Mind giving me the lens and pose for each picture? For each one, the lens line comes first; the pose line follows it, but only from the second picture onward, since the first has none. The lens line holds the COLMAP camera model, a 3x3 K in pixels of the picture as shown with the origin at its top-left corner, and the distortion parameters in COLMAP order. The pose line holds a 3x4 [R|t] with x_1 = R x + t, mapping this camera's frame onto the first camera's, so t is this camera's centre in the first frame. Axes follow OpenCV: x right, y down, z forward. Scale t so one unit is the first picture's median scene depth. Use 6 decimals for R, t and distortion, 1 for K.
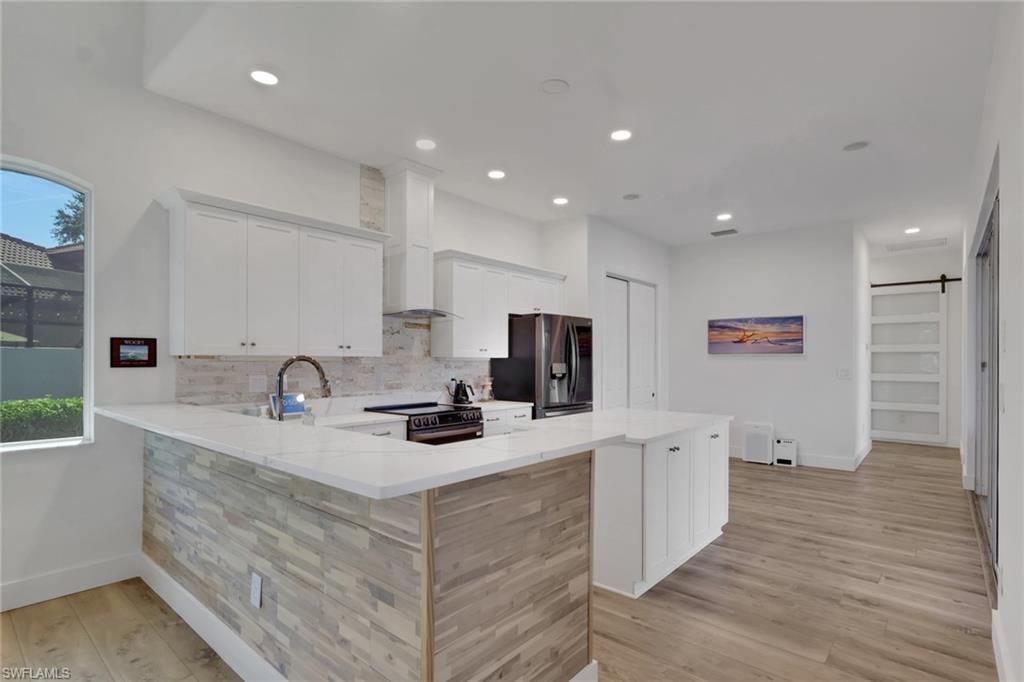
lens RADIAL K [[499.0, 0, 510.3], [0, 499.0, 362.1], [0, 0, 1]] dist [0.002824, -0.001128]
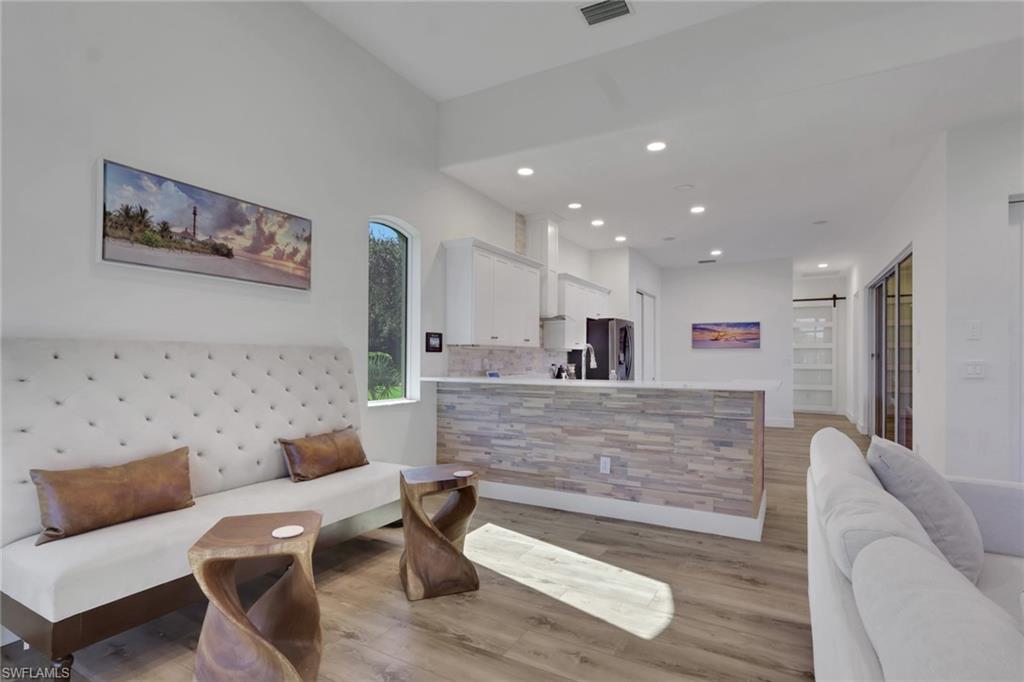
lens RADIAL K [[499.0, 0, 509.4], [0, 499.0, 354.2], [0, 0, 1]] dist [0.002824, -0.001128]
pose [[0.980076, 0.003162, 0.198595, -0.405404], [-0.000948, 0.999936, -0.011247, 0.016643], [-0.198618, 0.010835, 0.980017, -0.263850]]
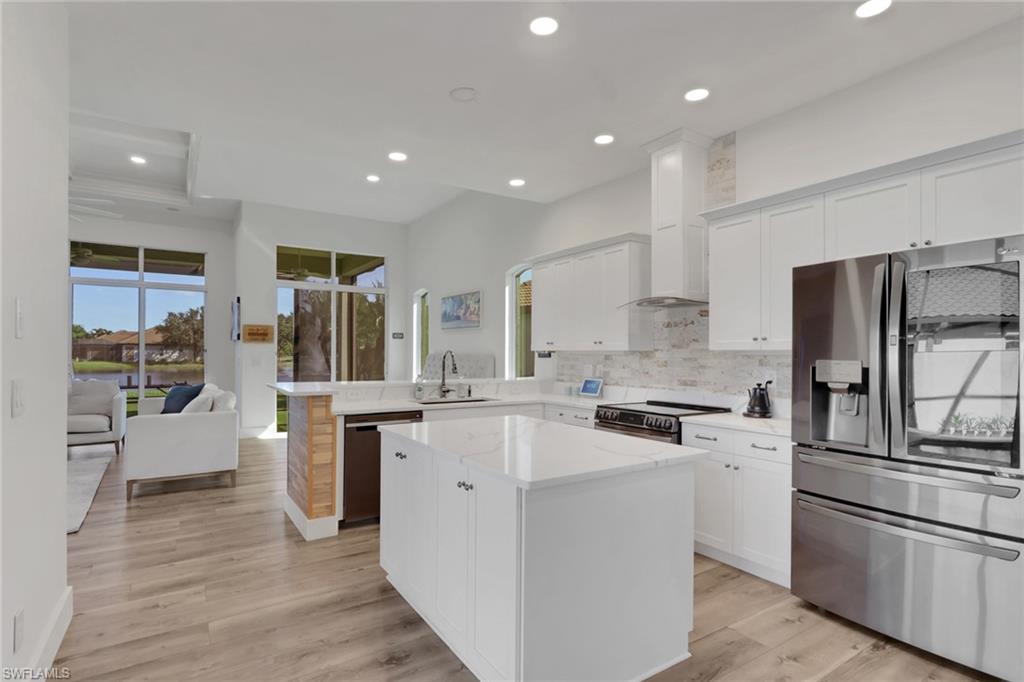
lens RADIAL K [[499.0, 0, 508.7], [0, 499.0, 353.6], [0, 0, 1]] dist [0.002824, -0.001128]
pose [[-0.263297, -0.002138, -0.964713, 0.524467], [-0.008696, 0.999962, 0.000158, -0.001486], [0.964676, 0.008431, -0.263305, 0.666424]]
